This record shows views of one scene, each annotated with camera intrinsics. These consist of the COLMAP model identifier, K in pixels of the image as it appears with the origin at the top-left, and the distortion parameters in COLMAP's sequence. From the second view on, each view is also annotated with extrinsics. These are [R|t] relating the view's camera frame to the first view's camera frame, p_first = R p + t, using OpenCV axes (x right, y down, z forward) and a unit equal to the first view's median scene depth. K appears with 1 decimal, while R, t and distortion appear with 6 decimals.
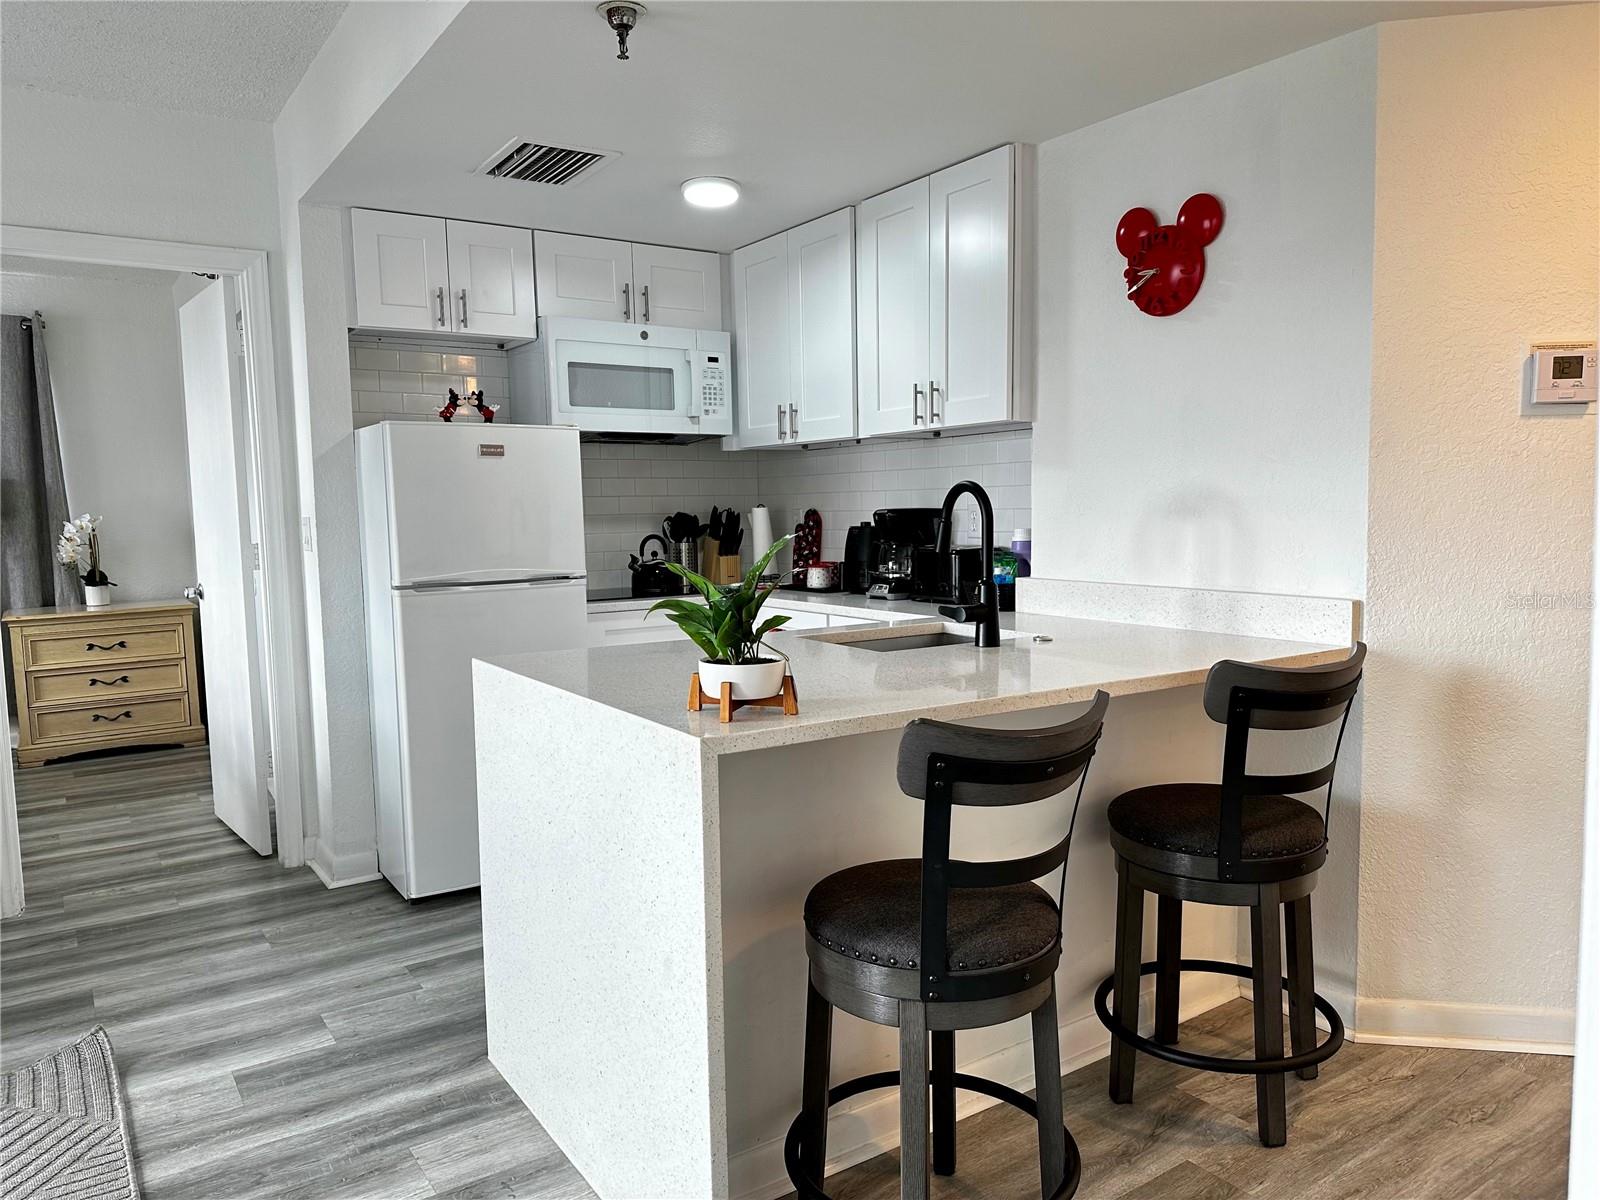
lens RADIAL K [[1114.7, 0, 800.1], [0, 1114.7, 603.5], [0, 0, 1]] dist [-0.000275, -0.000059]
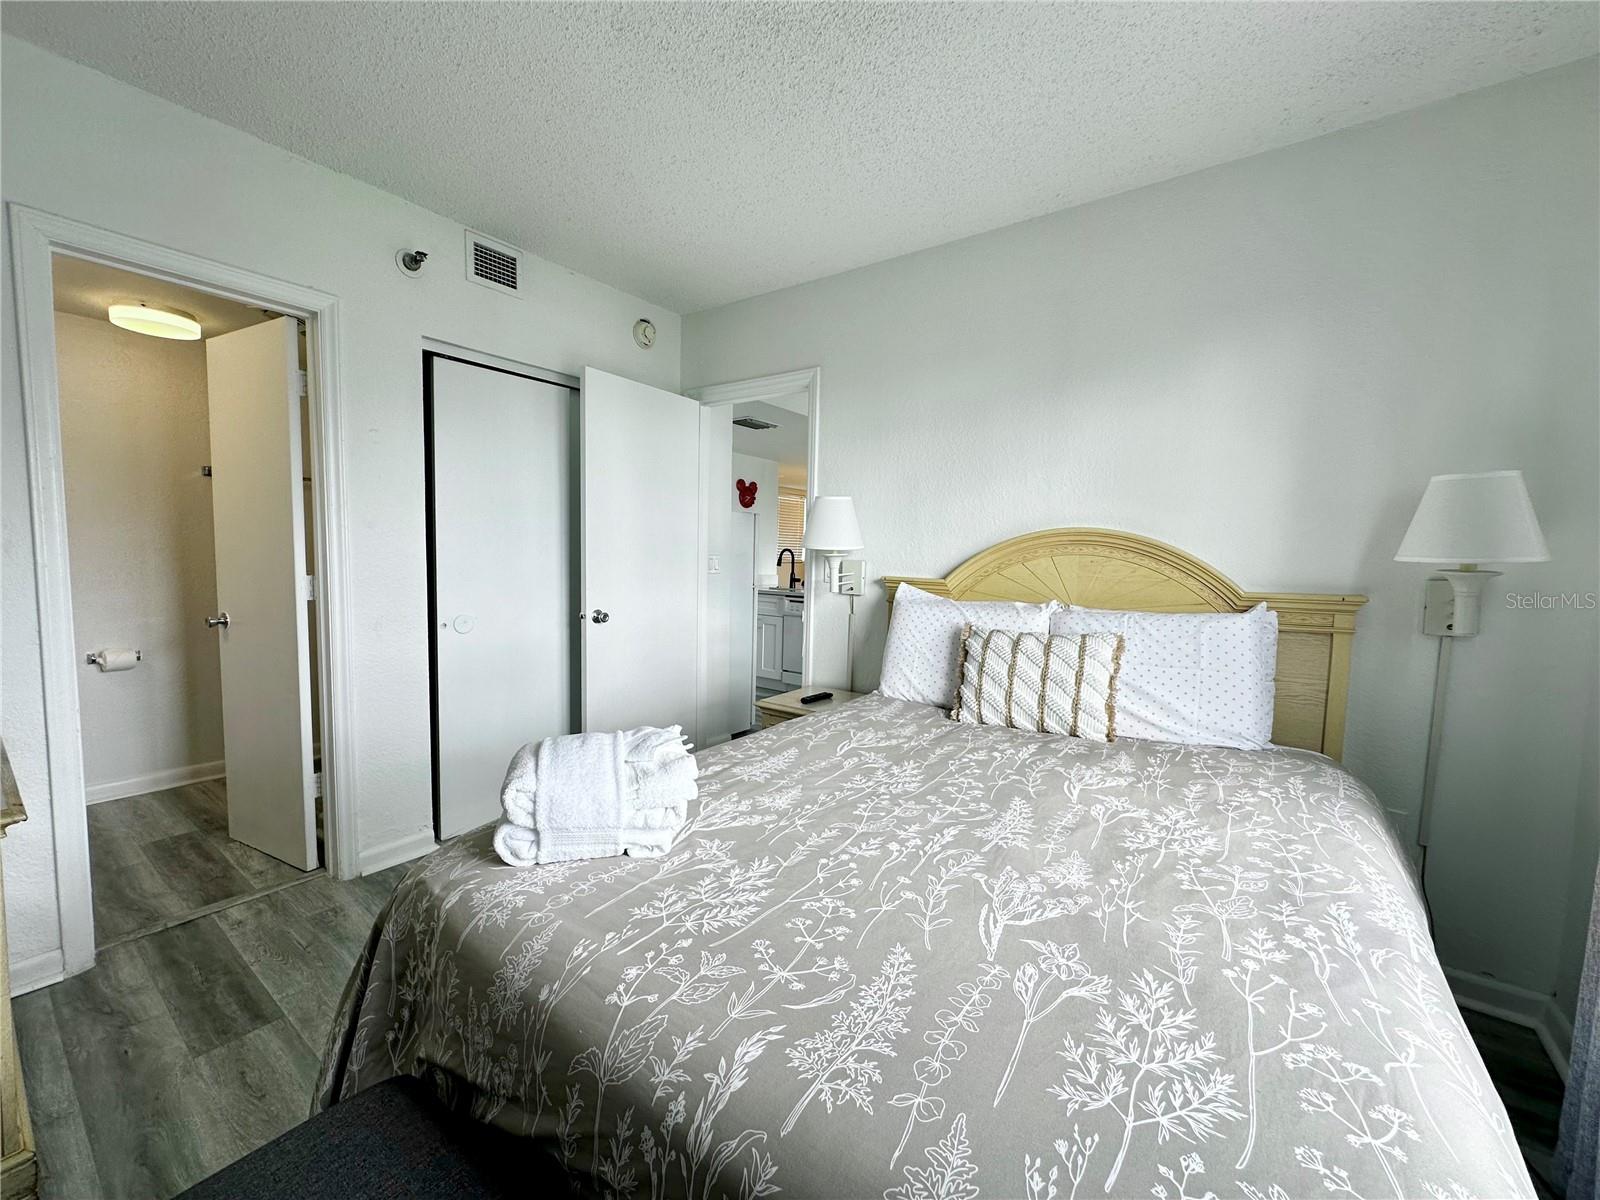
lens RADIAL K [[633.9, 0, 797.0], [0, 633.9, 600.4], [0, 0, 1]] dist [0.000002, 0.000000]
pose [[-0.343515, -0.066491, 0.936791, -1.974055], [0.076816, 0.992159, 0.098589, -0.138785], [-0.936000, 0.105827, -0.335714, 1.681404]]
